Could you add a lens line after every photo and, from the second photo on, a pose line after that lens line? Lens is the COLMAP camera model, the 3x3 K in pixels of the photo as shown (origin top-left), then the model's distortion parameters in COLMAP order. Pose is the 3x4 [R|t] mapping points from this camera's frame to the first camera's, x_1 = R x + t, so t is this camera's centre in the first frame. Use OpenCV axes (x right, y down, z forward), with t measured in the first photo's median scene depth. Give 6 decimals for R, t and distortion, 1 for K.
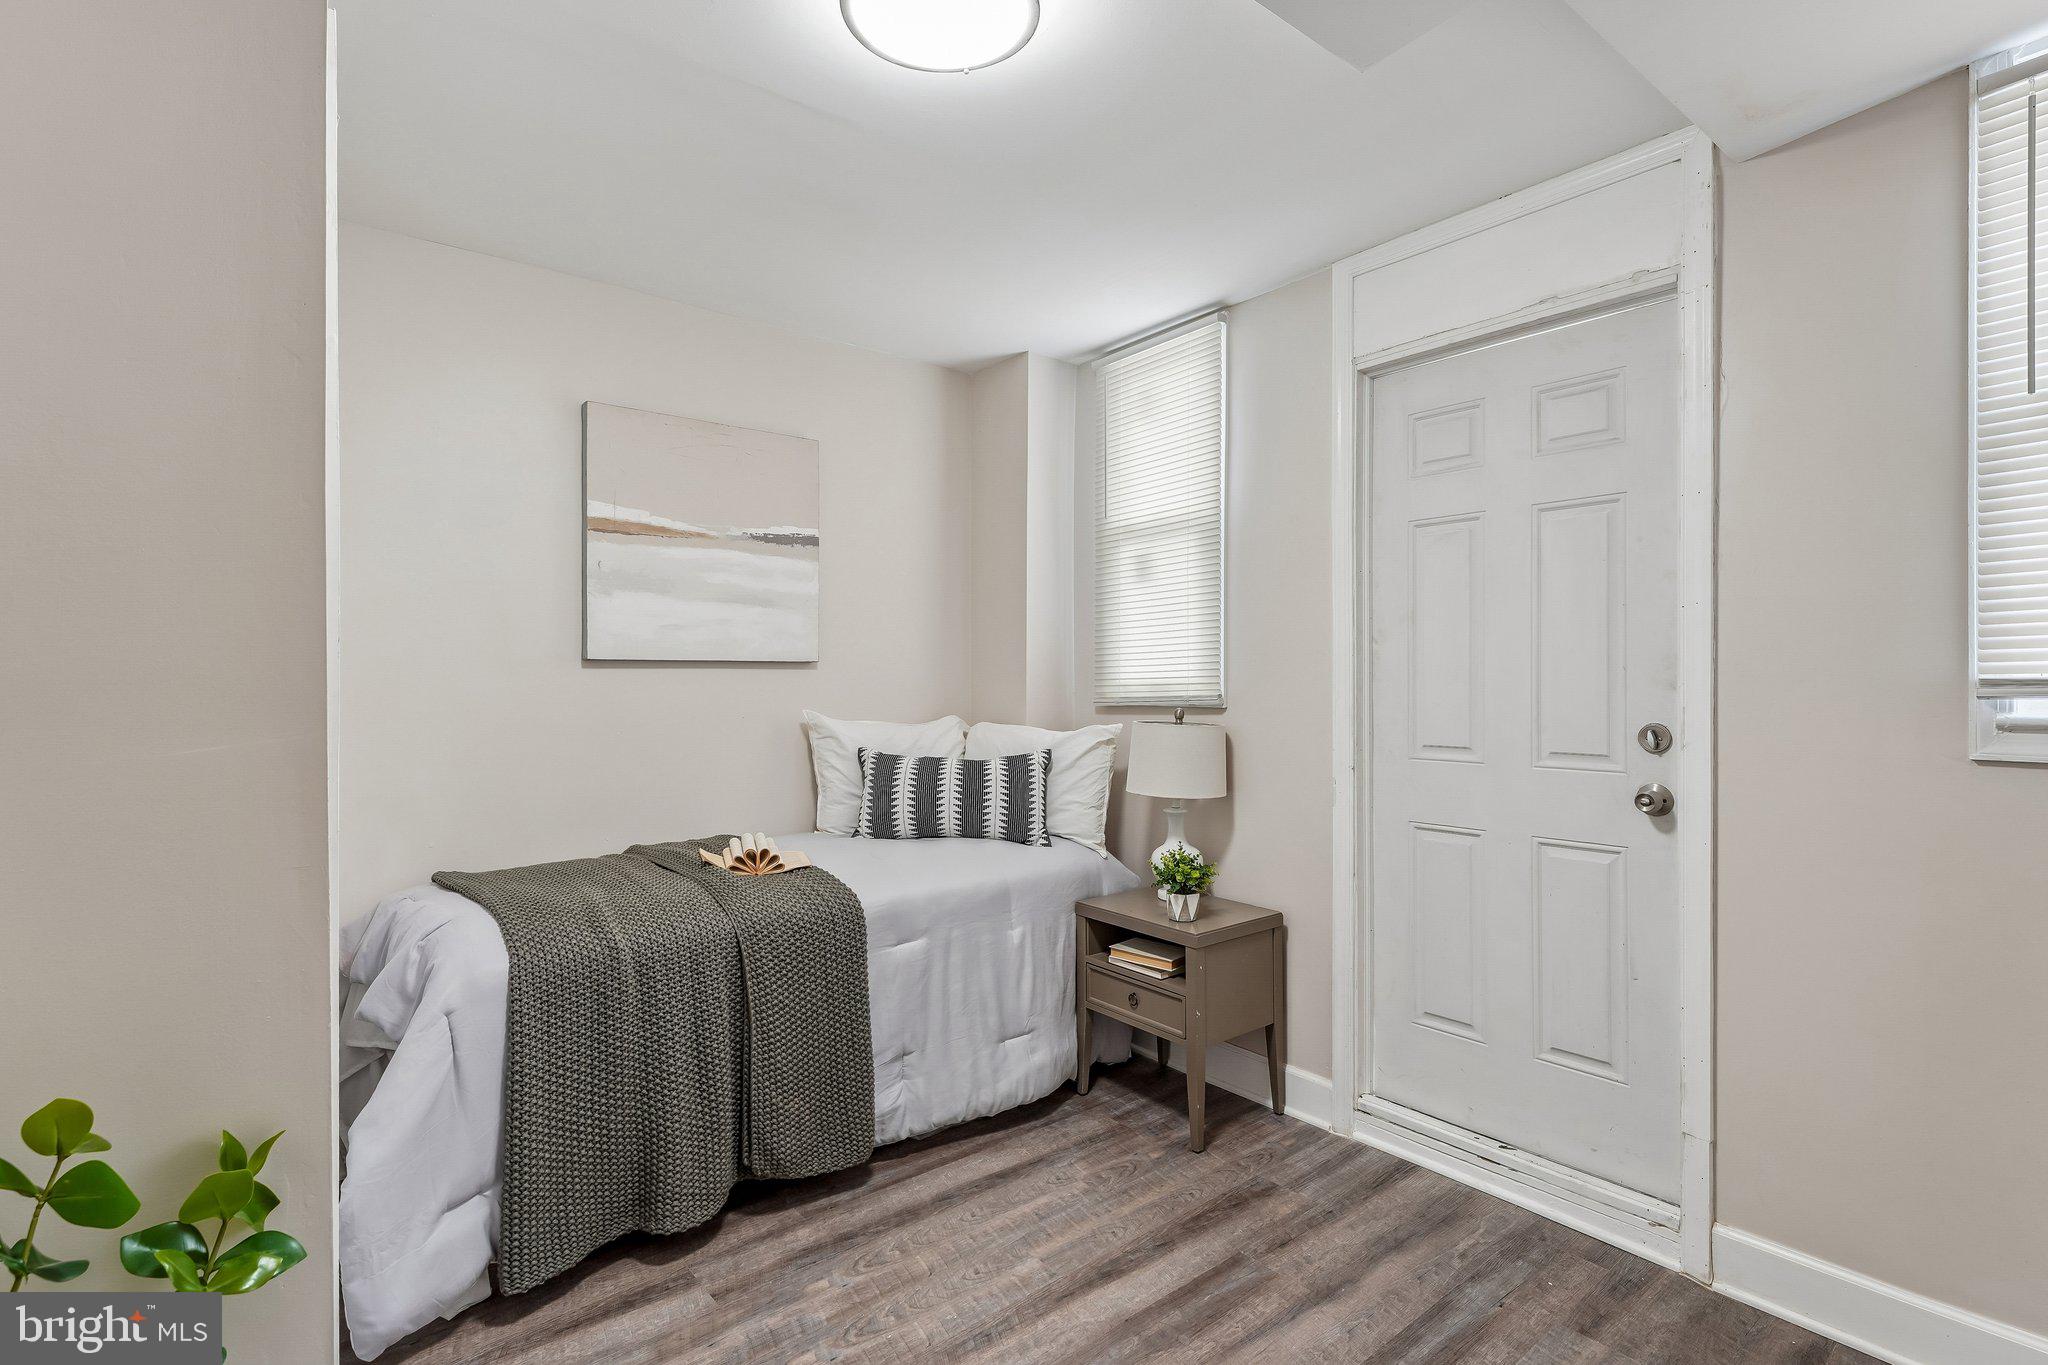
lens RADIAL K [[990.9, 0, 1022.9], [0, 990.9, 674.8], [0, 0, 1]] dist [0.013672, -0.002988]
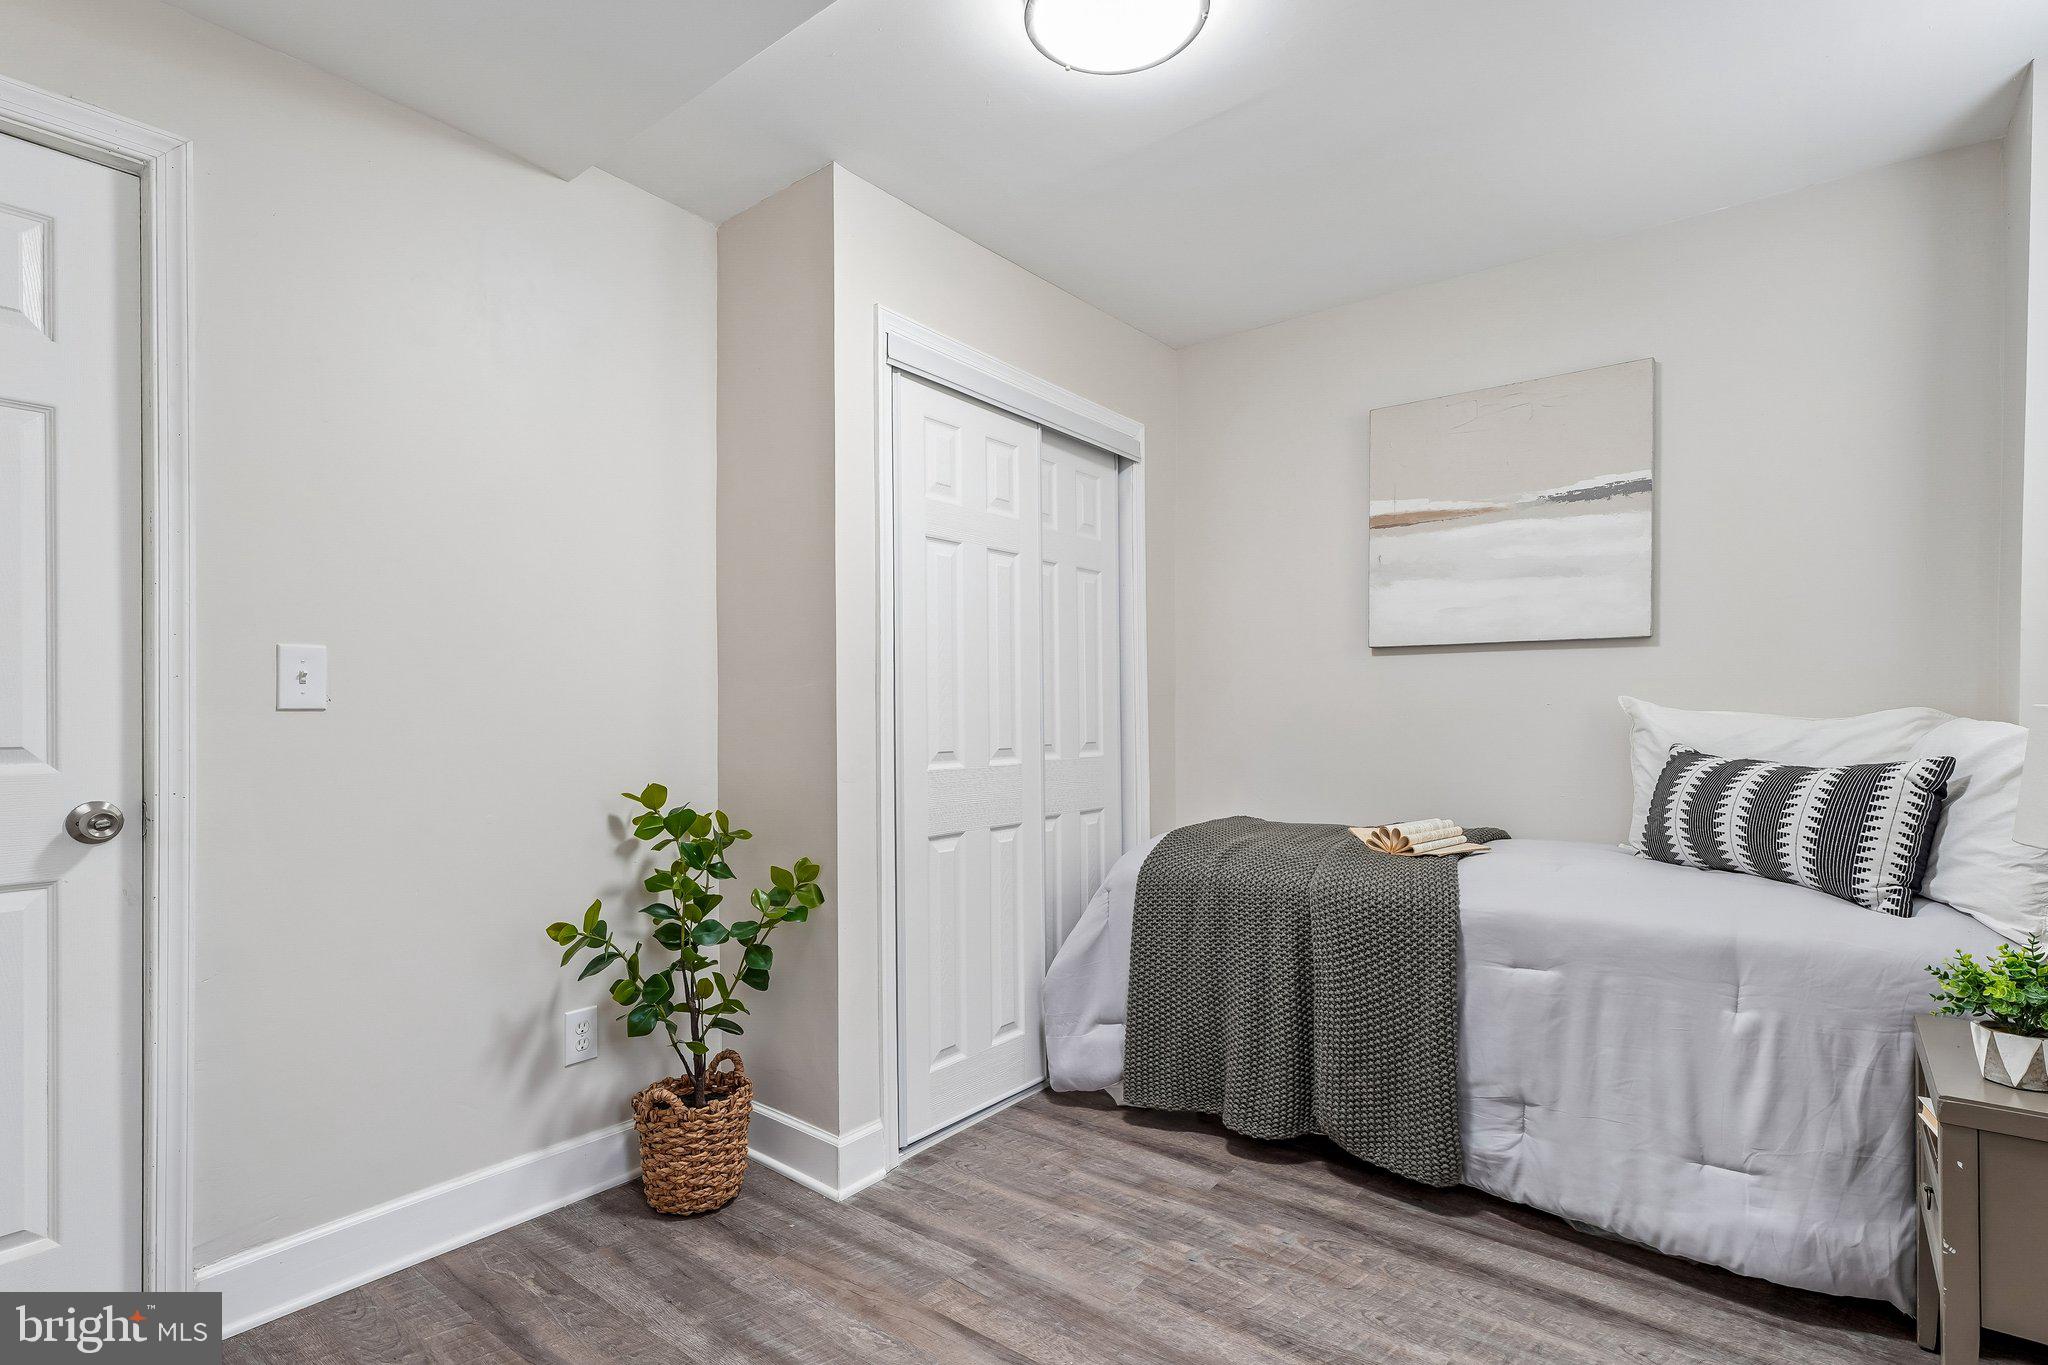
lens RADIAL K [[990.9, 0, 994.8], [0, 990.9, 725.3], [0, 0, 1]] dist [0.013672, -0.002988]
pose [[0.203622, 0.014064, -0.978949, 0.583922], [0.002888, 0.999884, 0.014966, 0.055643], [0.979045, -0.005875, 0.203558, 0.398561]]
